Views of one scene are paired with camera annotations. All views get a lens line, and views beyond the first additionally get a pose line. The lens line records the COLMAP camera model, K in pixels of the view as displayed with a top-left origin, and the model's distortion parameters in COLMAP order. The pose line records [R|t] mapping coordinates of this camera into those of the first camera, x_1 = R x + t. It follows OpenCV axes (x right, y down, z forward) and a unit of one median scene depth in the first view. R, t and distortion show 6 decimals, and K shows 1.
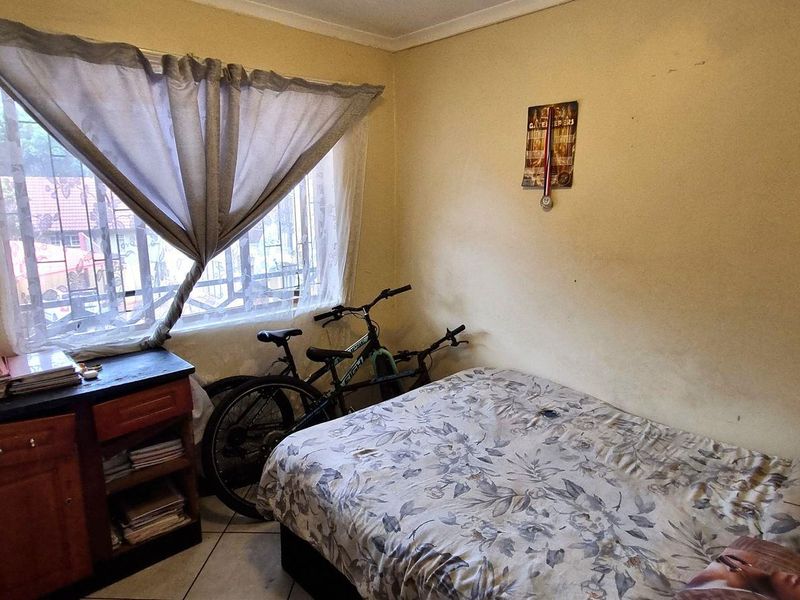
lens RADIAL K [[509.5, 0, 402.9], [0, 509.5, 287.7], [0, 0, 1]] dist [-0.001784, 0.018897]
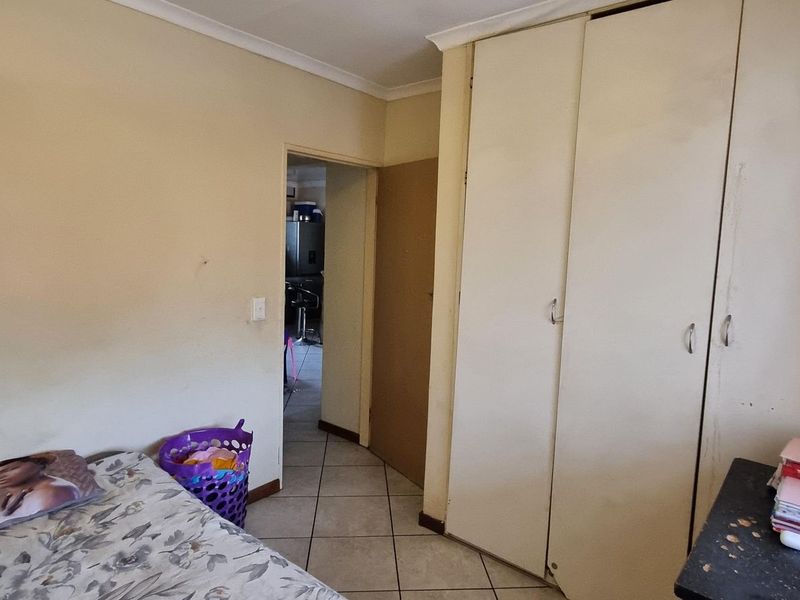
lens RADIAL K [[509.5, 0, 402.9], [0, 509.5, 287.7], [0, 0, 1]] dist [-0.001784, 0.018897]
pose [[-0.992436, -0.026428, -0.119882, -0.132242], [-0.060475, 0.955084, 0.290098, -0.342393], [0.106831, 0.295154, -0.949458, 1.853675]]
